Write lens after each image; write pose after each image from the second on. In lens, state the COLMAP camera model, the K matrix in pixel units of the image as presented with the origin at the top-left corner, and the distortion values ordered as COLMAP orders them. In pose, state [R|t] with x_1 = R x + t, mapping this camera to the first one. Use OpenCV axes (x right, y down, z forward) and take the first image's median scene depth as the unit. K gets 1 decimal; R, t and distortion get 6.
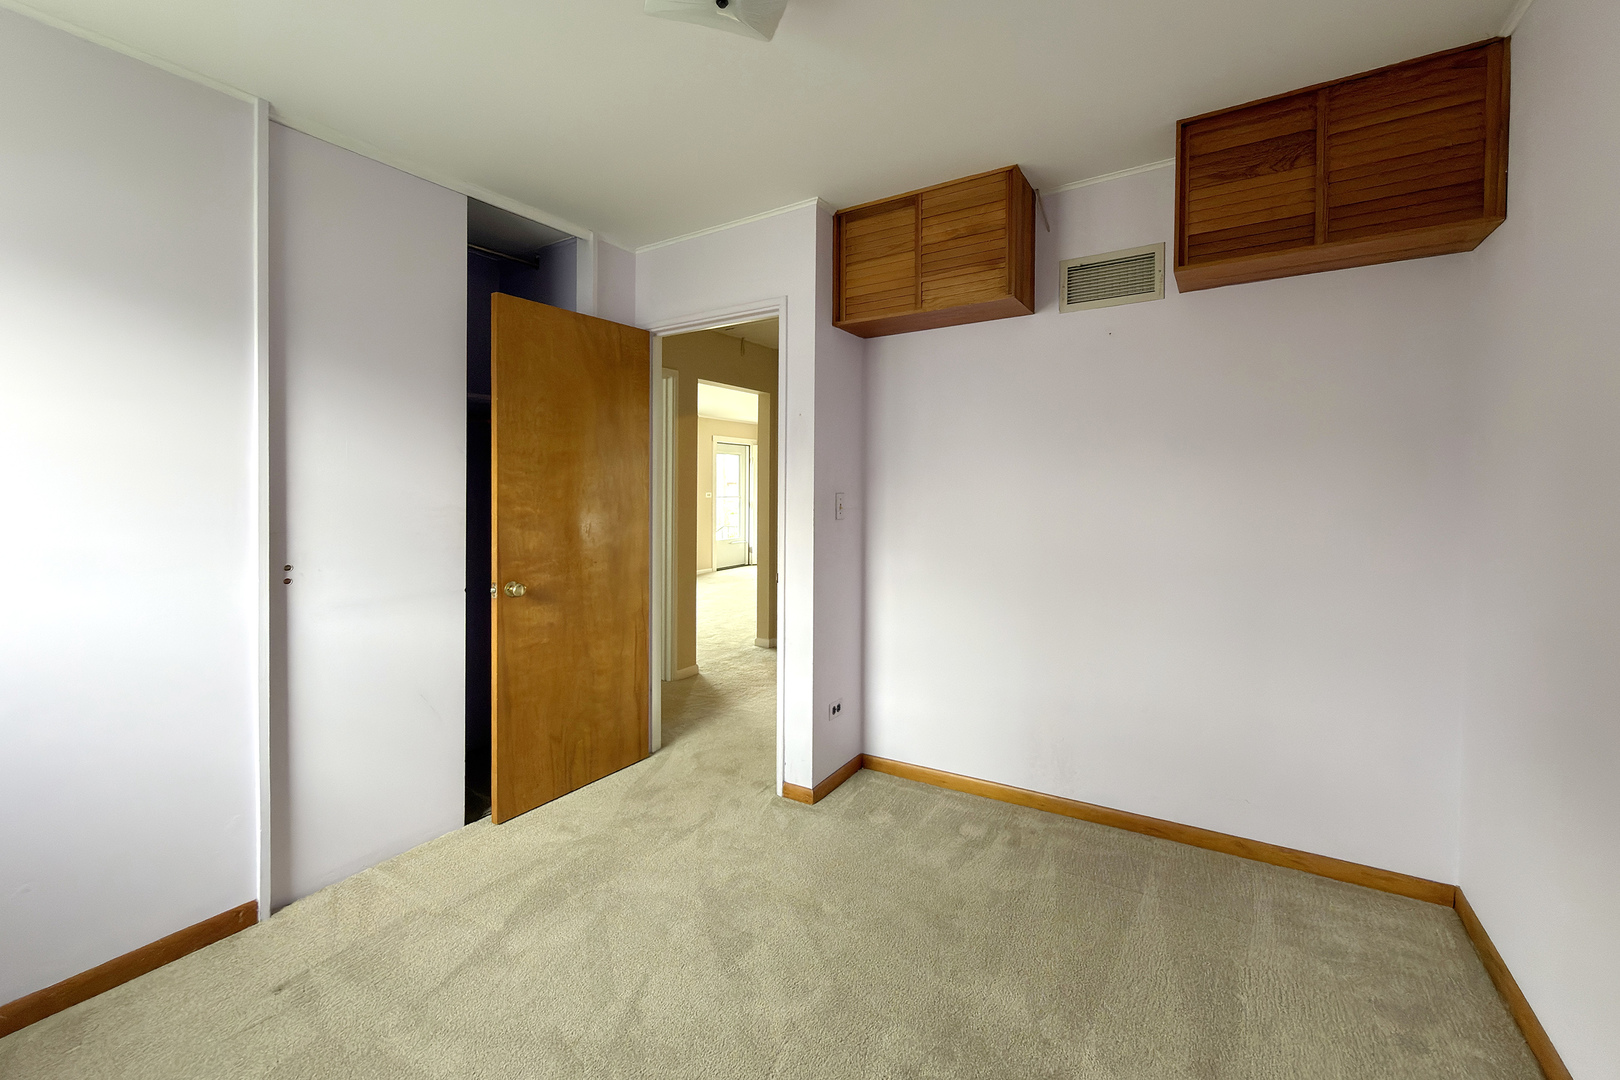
lens RADIAL K [[662.8, 0, 824.4], [0, 662.8, 493.8], [0, 0, 1]] dist [-0.000185, -0.000033]
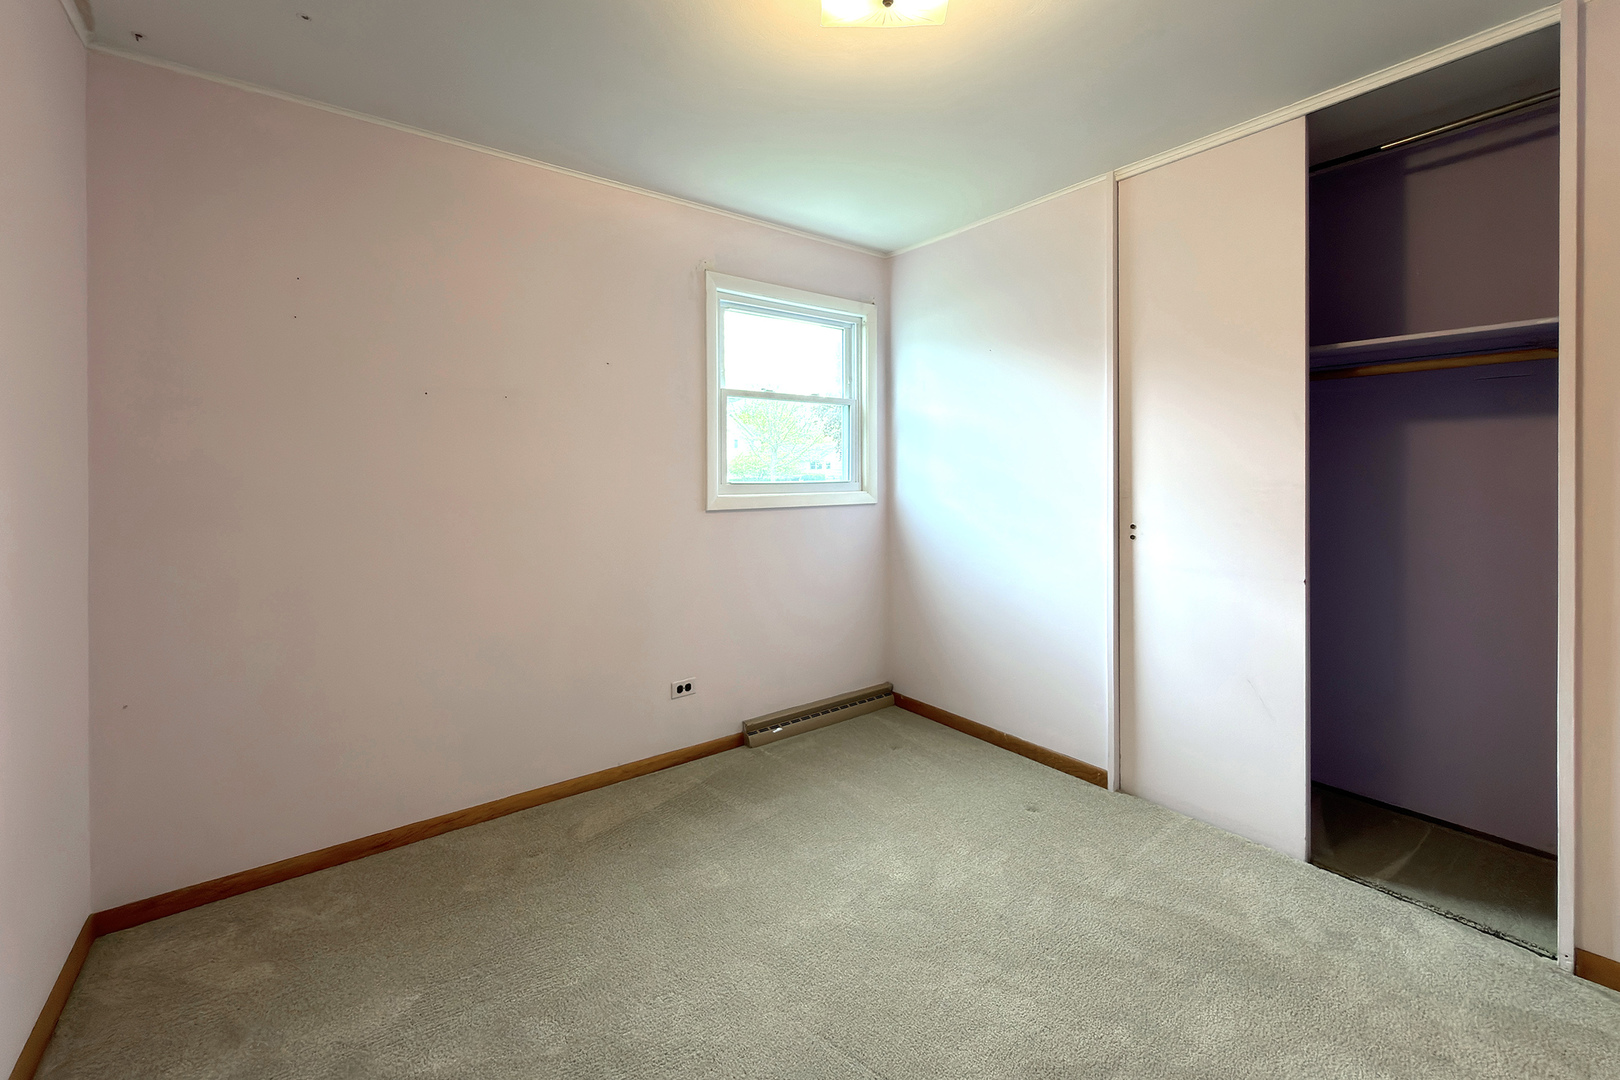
lens RADIAL K [[668.2, 0, 809.2], [0, 668.2, 465.1], [0, 0, 1]] dist [0.000357, 0.000046]
pose [[-0.360689, -0.009052, -0.932642, 0.597913], [-0.002506, 0.999959, -0.008736, 0.007924], [0.932683, -0.000814, -0.360696, 0.893874]]
